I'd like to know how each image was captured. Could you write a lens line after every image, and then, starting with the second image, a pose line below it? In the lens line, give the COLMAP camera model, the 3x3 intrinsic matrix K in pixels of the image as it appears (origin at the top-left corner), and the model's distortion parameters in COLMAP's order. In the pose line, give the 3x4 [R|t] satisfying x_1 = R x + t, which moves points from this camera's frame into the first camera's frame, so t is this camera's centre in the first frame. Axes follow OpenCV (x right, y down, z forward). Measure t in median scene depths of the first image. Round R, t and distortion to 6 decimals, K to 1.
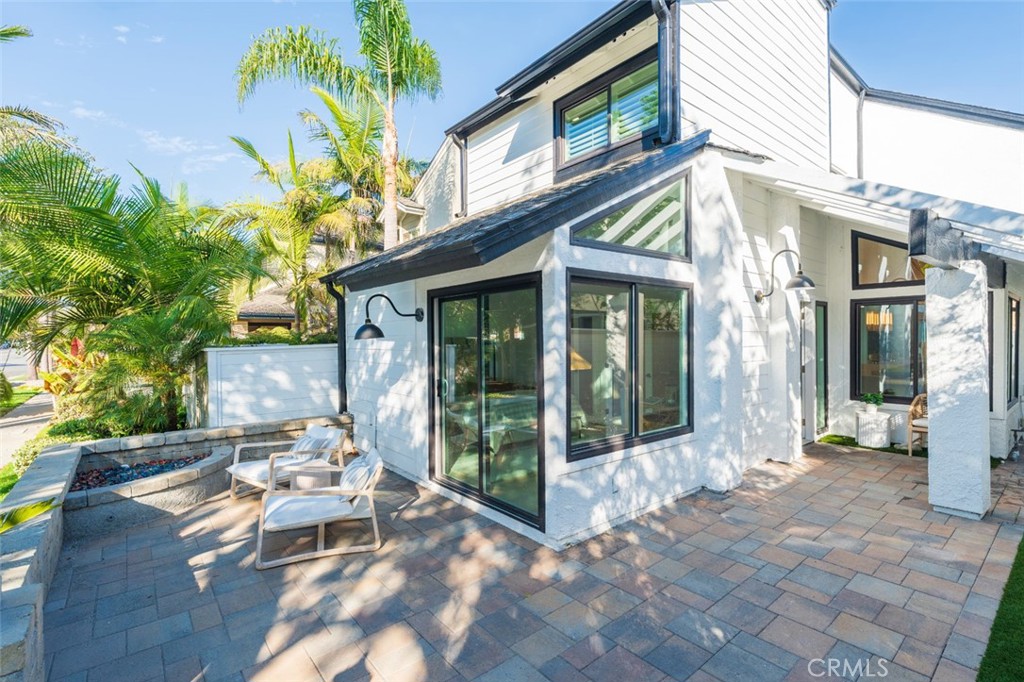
lens RADIAL K [[474.9, 0, 507.9], [0, 474.9, 338.0], [0, 0, 1]] dist [0.002164, -0.000221]
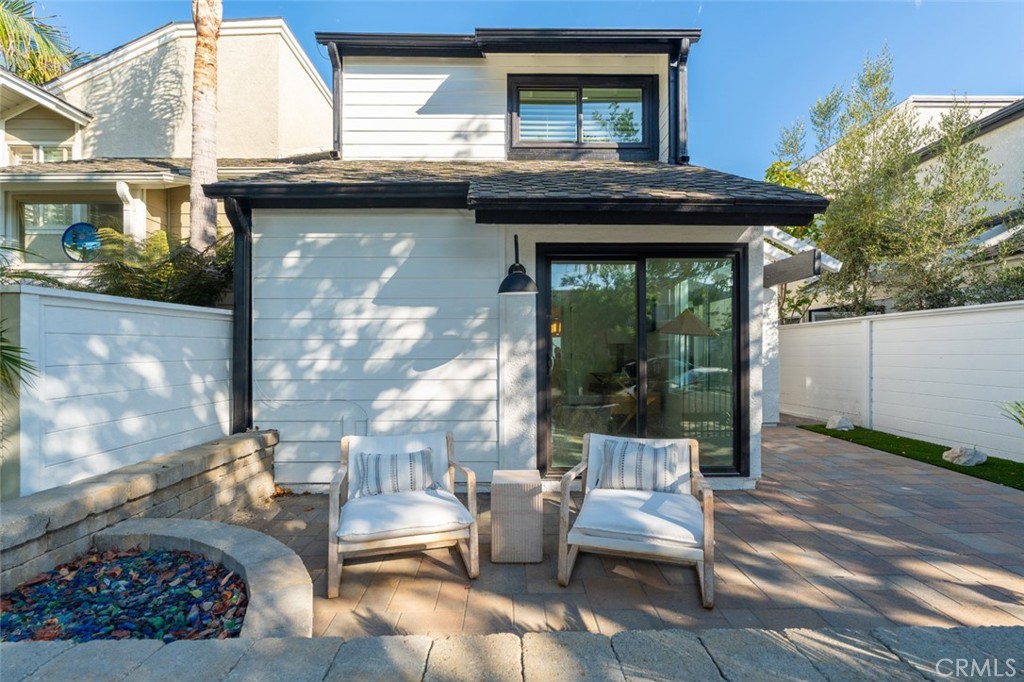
lens RADIAL K [[457.7, 0, 511.6], [0, 457.7, 354.9], [0, 0, 1]] dist [-0.003465, 0.000553]
pose [[0.615268, 0.003649, 0.788310, -0.711223], [-0.003478, 0.999992, -0.001914, 0.078569], [-0.788310, -0.001565, 0.615276, 0.492999]]
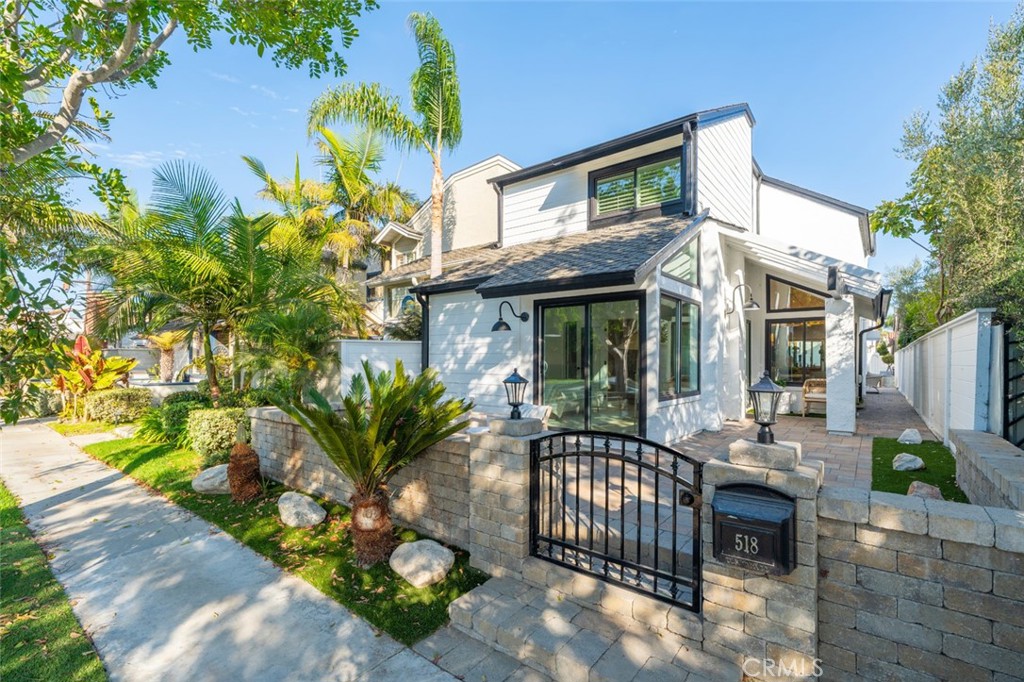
lens RADIAL K [[457.7, 0, 511.6], [0, 457.7, 354.9], [0, 0, 1]] dist [-0.003465, 0.000553]
pose [[0.976354, 0.013268, 0.215768, -0.471470], [-0.011257, 0.999881, -0.010547, 0.070145], [-0.215882, 0.007869, 0.976388, -0.309433]]
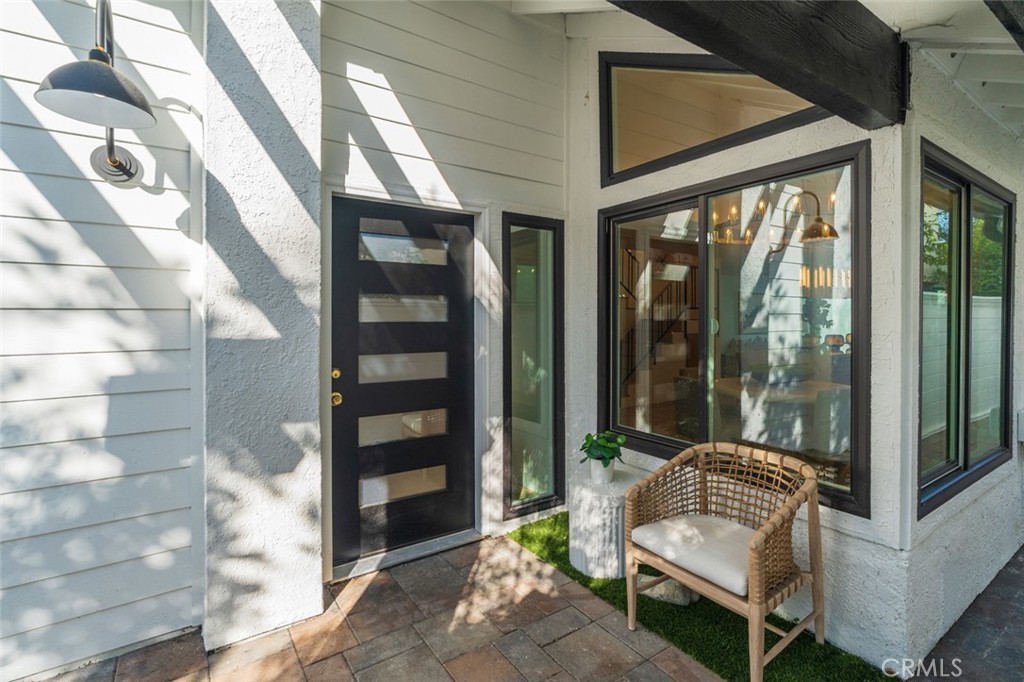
lens RADIAL K [[474.9, 0, 507.9], [0, 474.9, 338.0], [0, 0, 1]] dist [0.002164, -0.000221]
pose [[0.995711, 0.004564, -0.092400, 0.827497], [-0.003539, 0.999930, 0.011259, 0.042018], [0.092445, -0.010884, 0.995658, 0.667000]]
